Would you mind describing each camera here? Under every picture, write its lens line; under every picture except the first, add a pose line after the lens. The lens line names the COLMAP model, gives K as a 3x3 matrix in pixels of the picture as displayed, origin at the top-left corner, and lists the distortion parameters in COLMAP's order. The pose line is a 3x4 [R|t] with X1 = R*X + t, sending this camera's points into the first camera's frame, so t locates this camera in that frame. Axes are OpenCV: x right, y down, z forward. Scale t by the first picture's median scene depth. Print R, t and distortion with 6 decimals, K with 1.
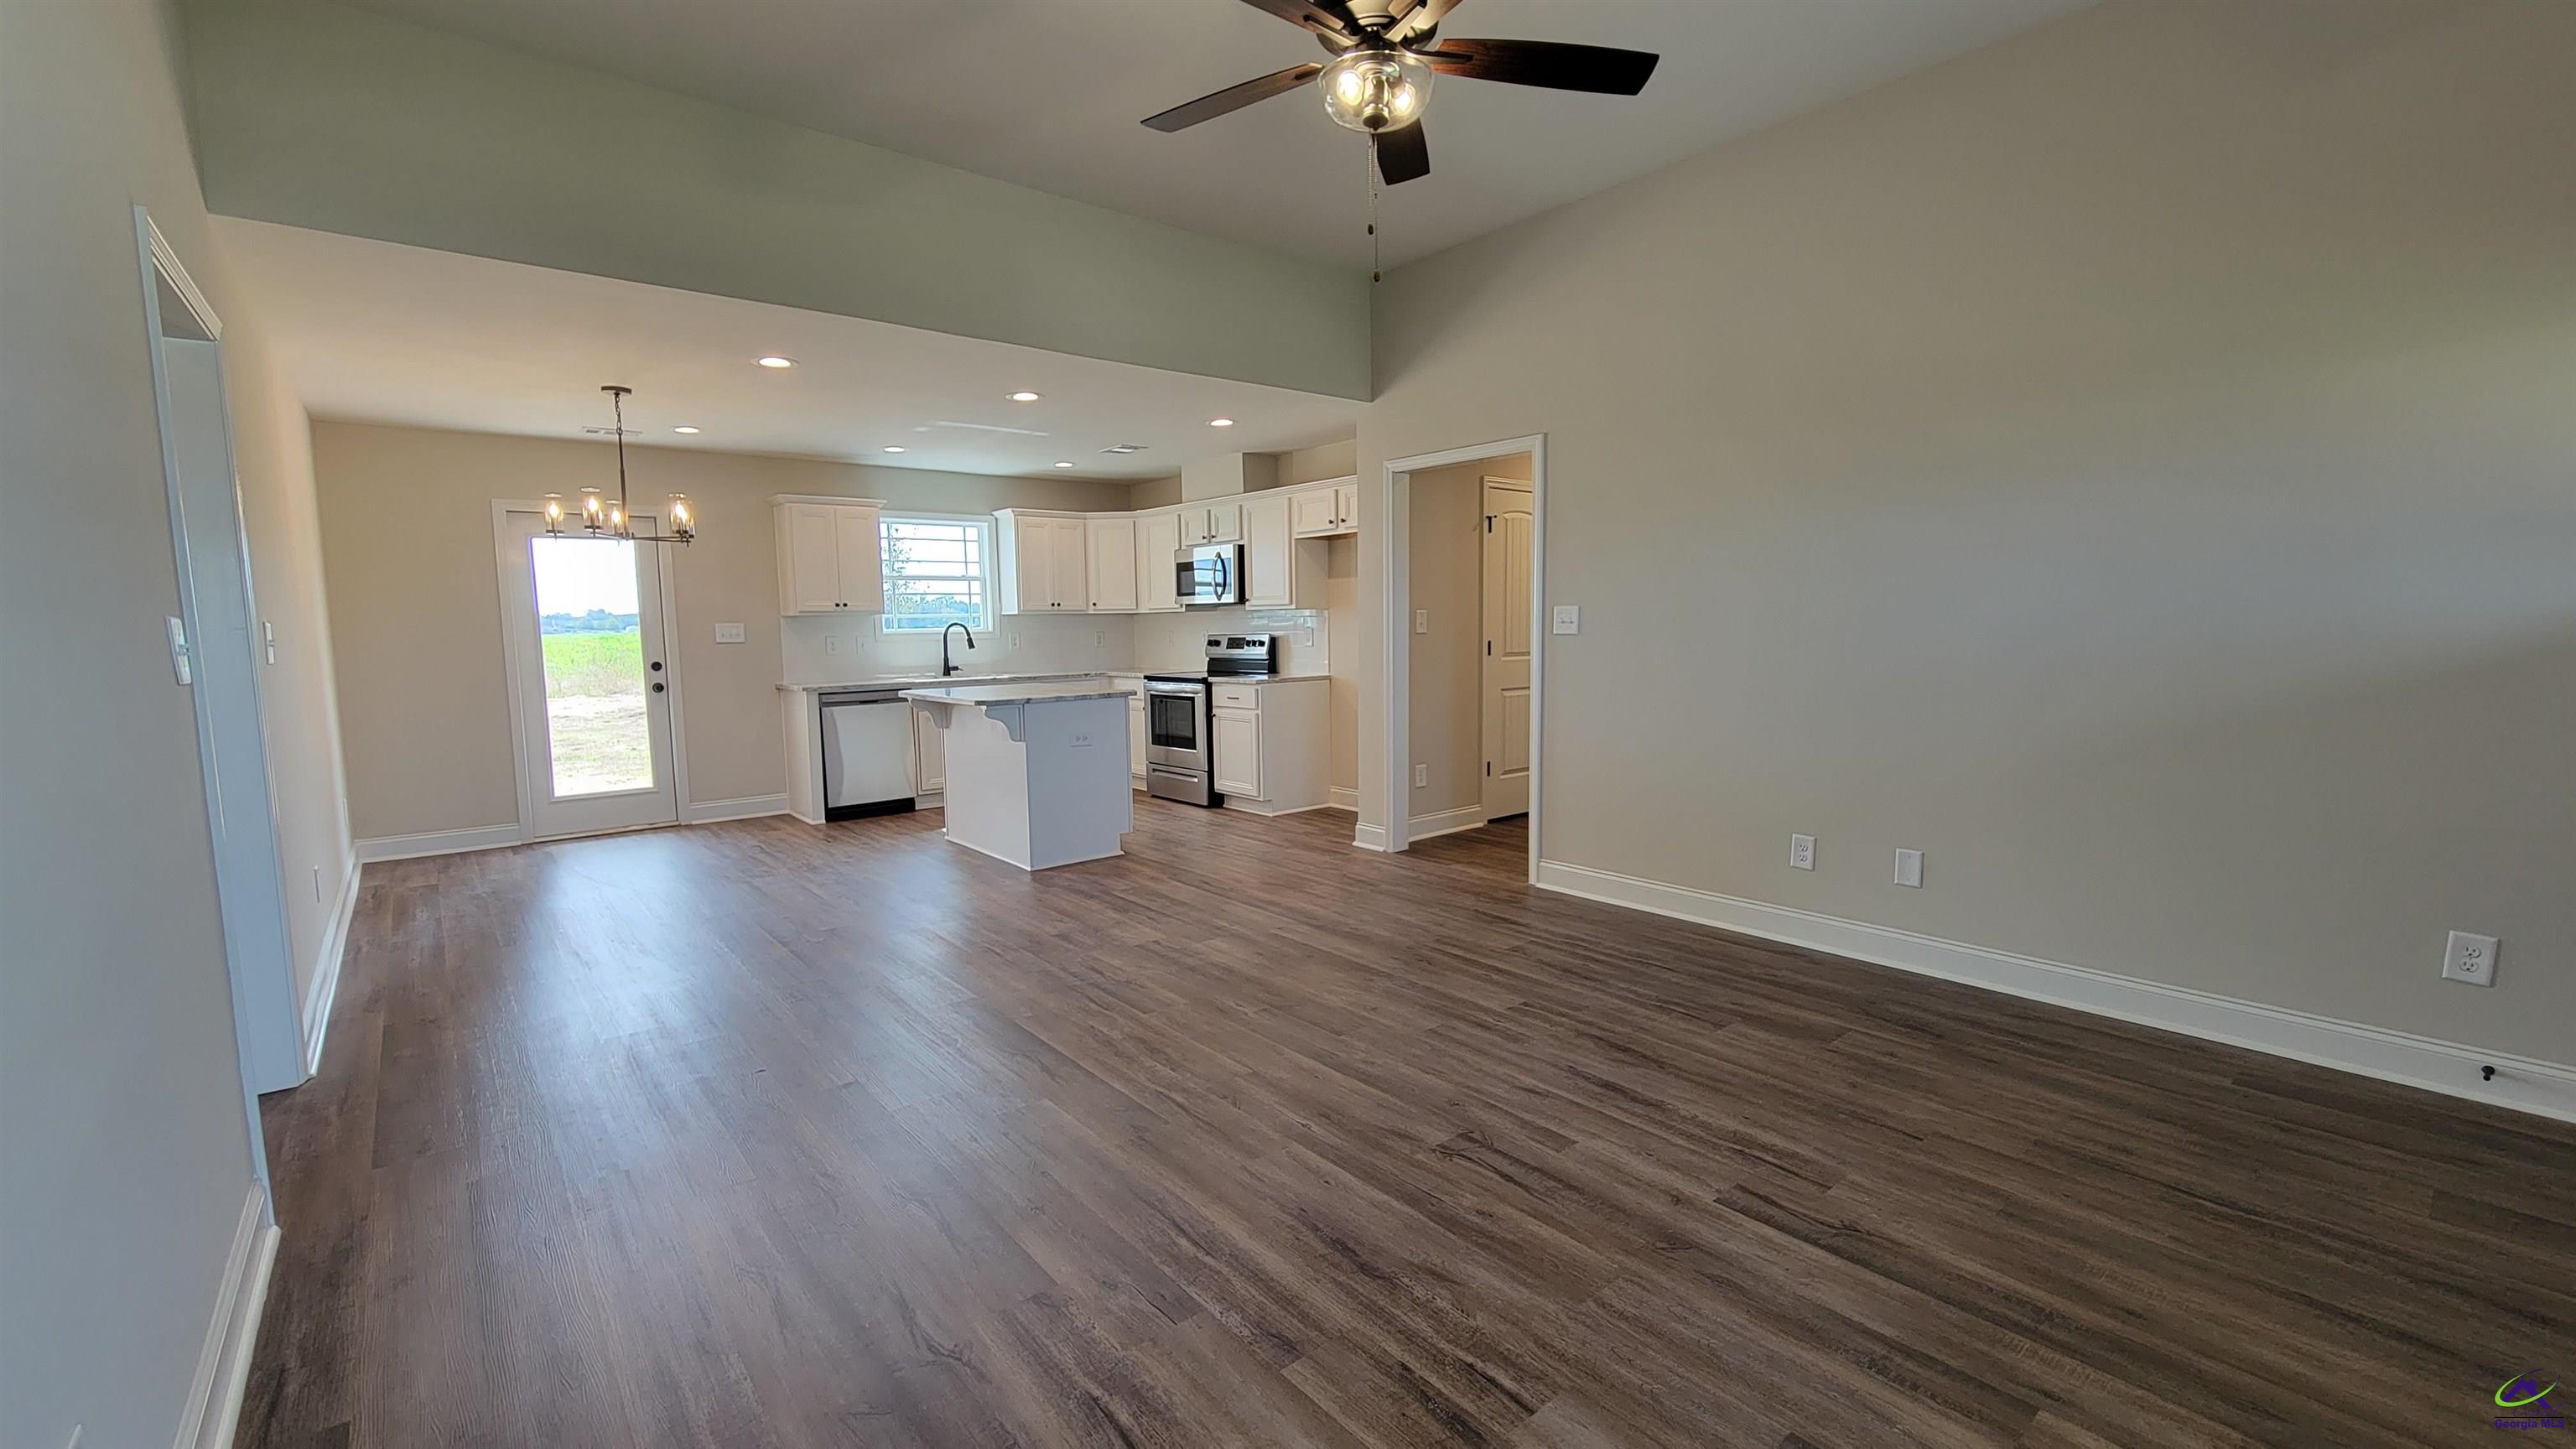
lens RADIAL K [[1049.7, 0, 1288.6], [0, 1049.7, 726.2], [0, 0, 1]] dist [0.002950, -0.001289]
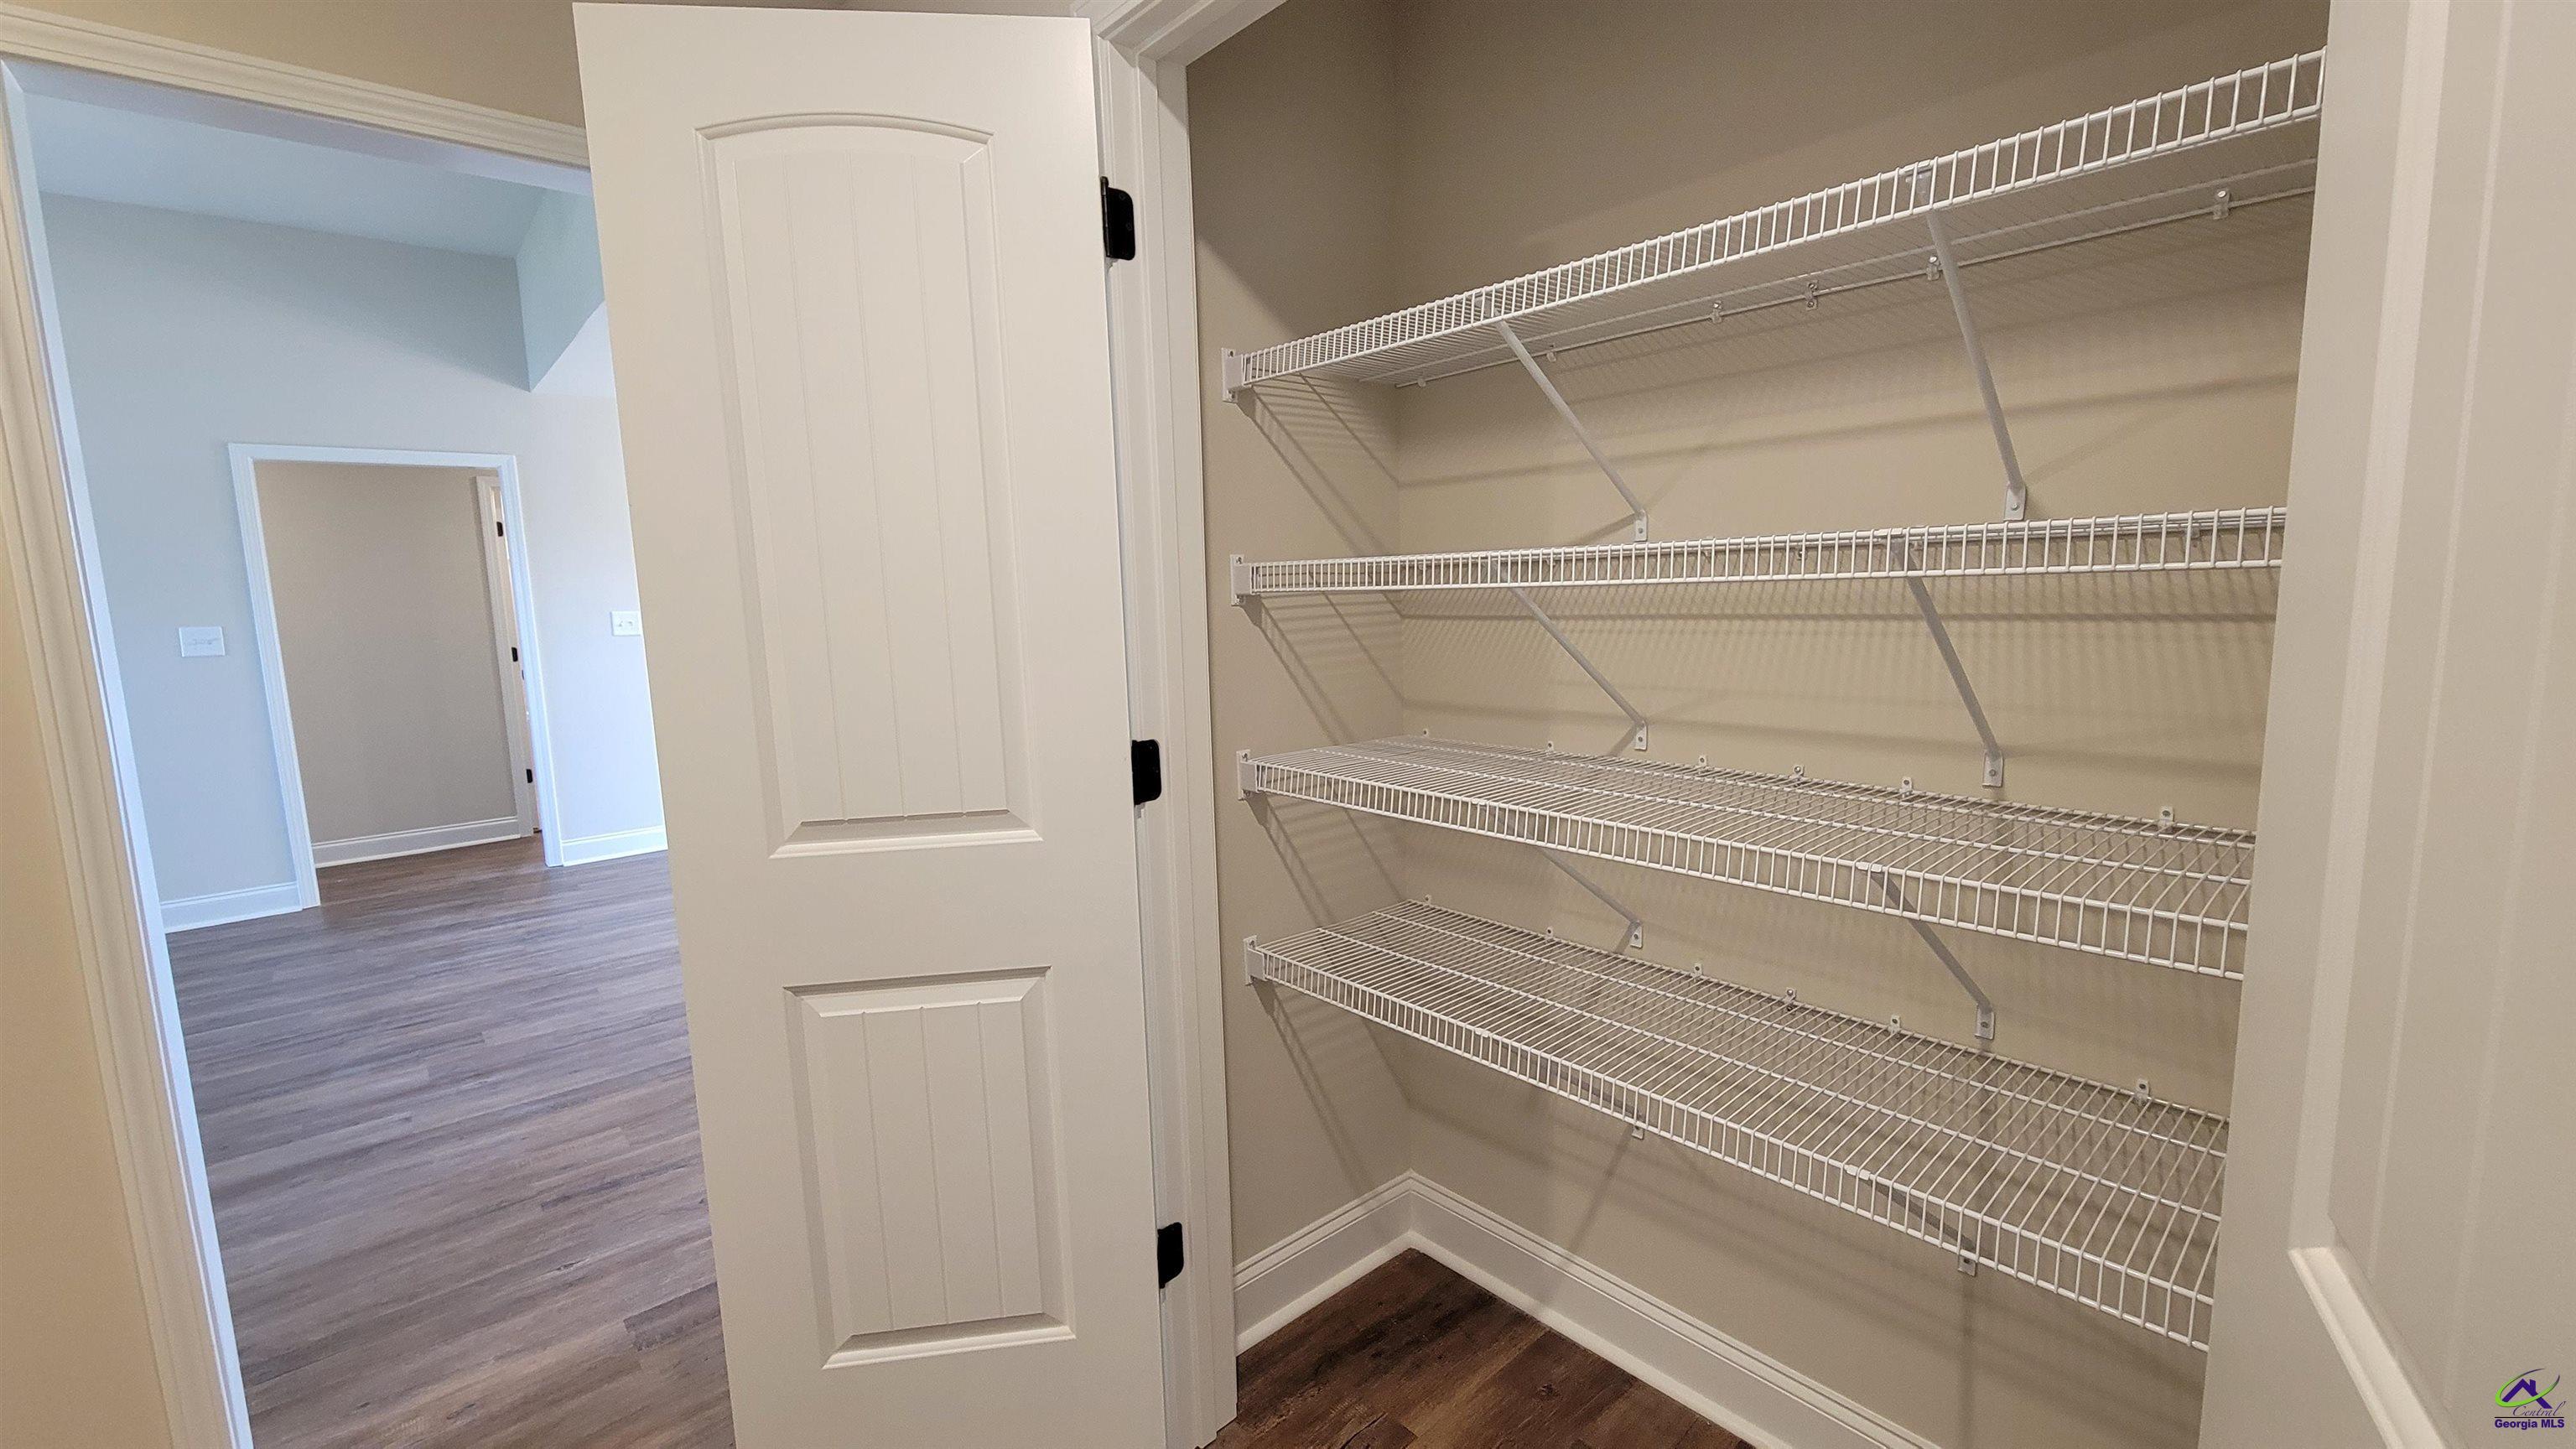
lens RADIAL K [[1049.7, 0, 1283.7], [0, 1049.7, 722.1], [0, 0, 1]] dist [0.002950, -0.001289]
pose [[0.037219, 0.140654, -0.989359, 0.396100], [-0.075744, 0.987594, 0.137554, -0.115143], [0.996432, 0.069818, 0.047411, 0.953688]]
